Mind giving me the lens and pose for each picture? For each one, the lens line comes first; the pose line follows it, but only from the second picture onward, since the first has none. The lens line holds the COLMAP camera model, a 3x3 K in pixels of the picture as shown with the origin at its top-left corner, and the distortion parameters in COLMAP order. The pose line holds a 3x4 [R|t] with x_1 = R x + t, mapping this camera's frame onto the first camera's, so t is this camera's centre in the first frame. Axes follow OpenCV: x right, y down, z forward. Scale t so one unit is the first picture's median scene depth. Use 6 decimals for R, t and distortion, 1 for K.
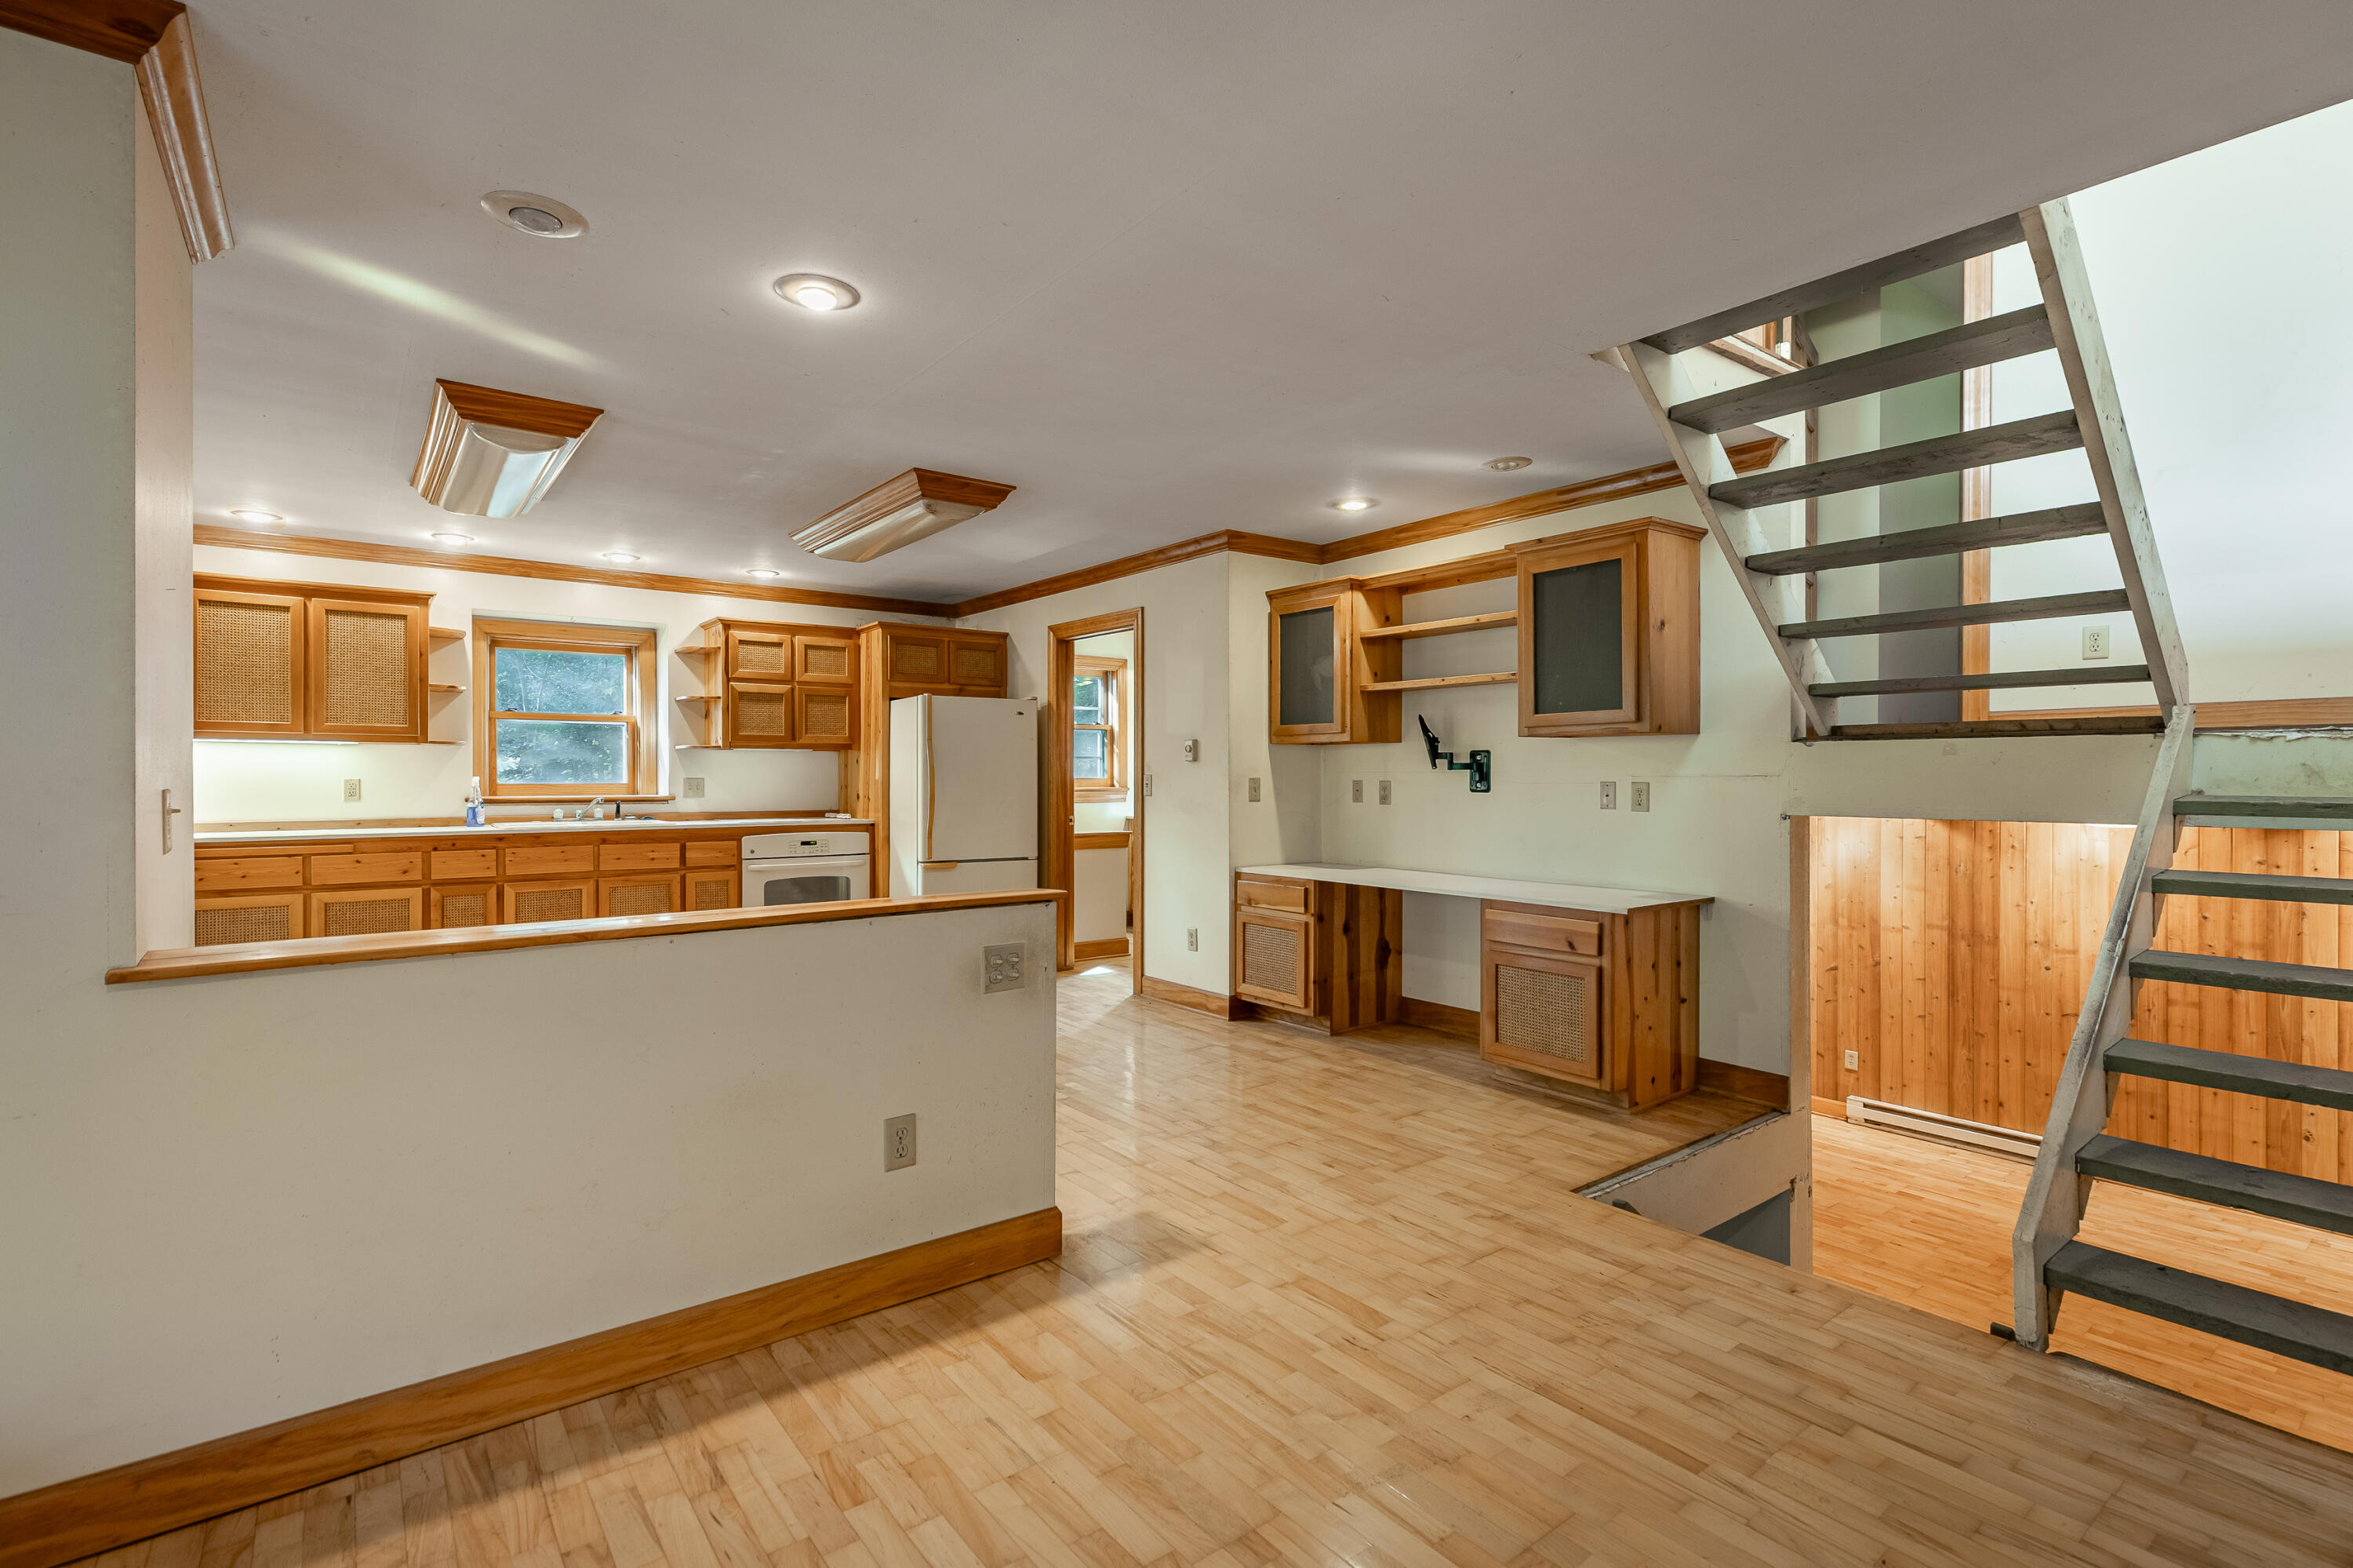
lens RADIAL K [[1078.6, 0, 1173.6], [0, 1078.6, 774.6], [0, 0, 1]] dist [0.002160, -0.001322]
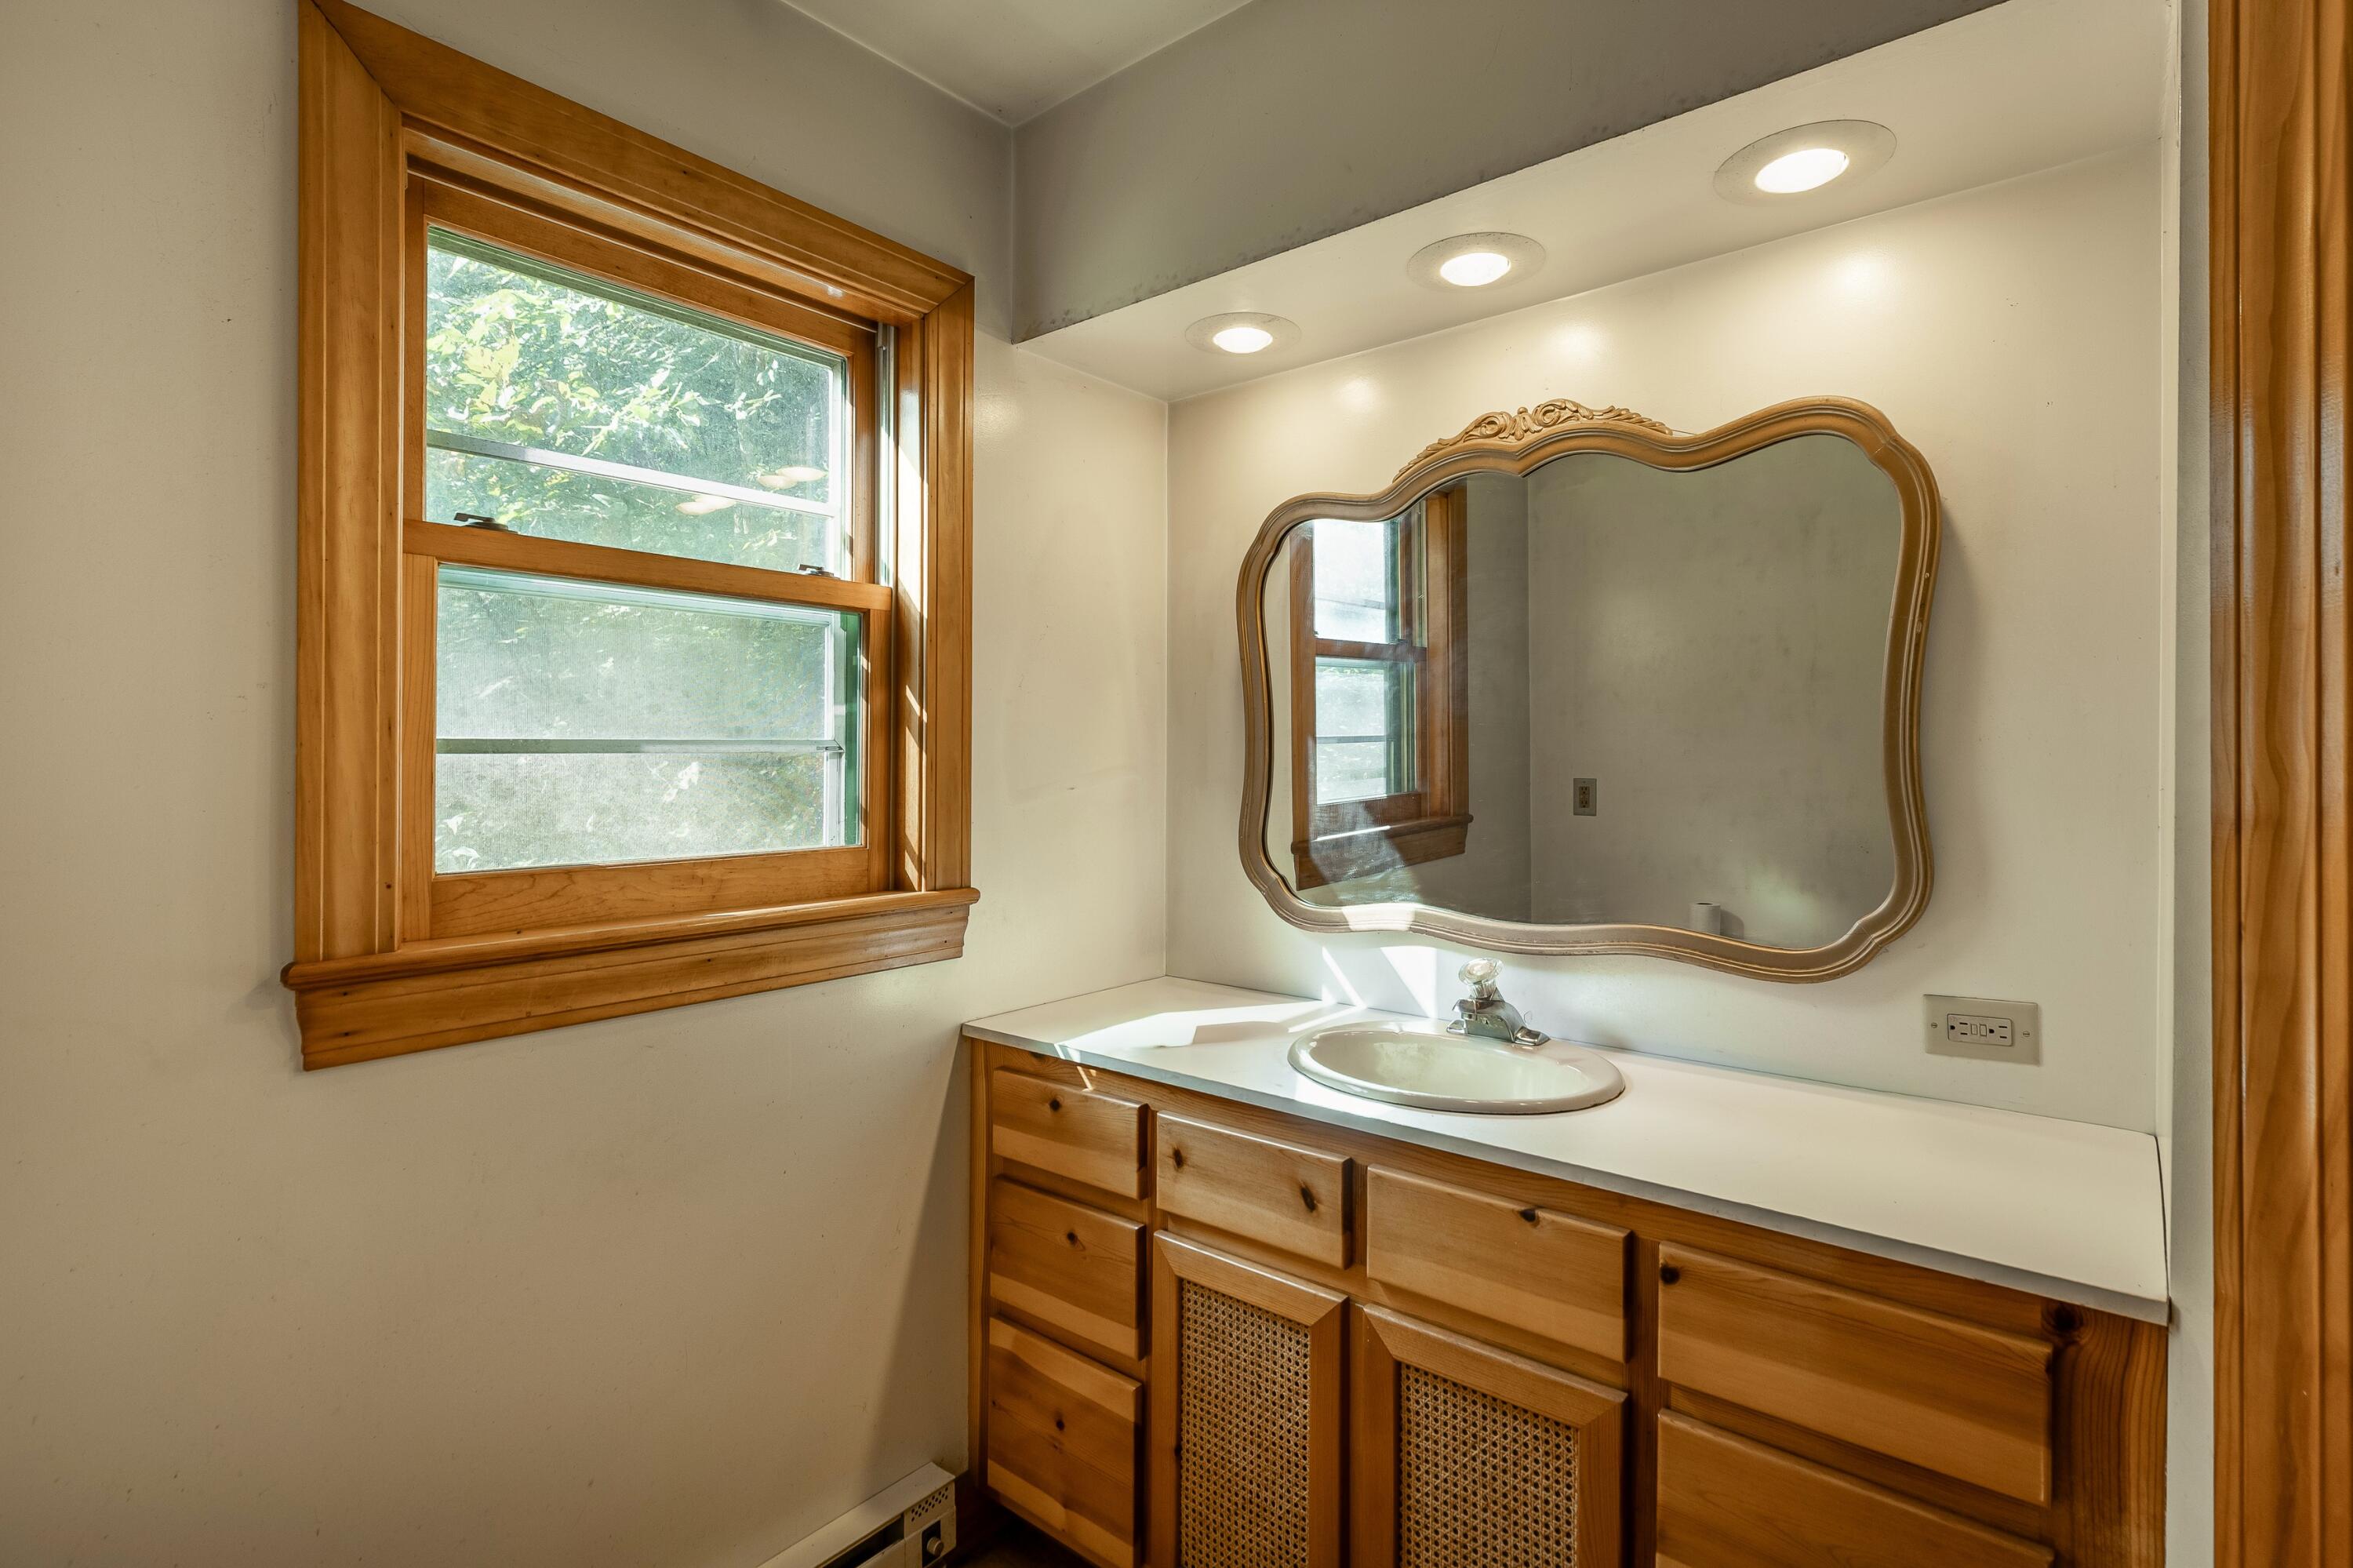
lens RADIAL K [[1078.6, 0, 1175.2], [0, 1078.6, 781.2], [0, 0, 1]] dist [0.002160, -0.001322]
pose [[0.970993, 0.002963, 0.239090, -0.054412], [-0.003227, 0.999995, 0.000715, -0.008220], [-0.239087, -0.001466, 0.970997, 0.779763]]
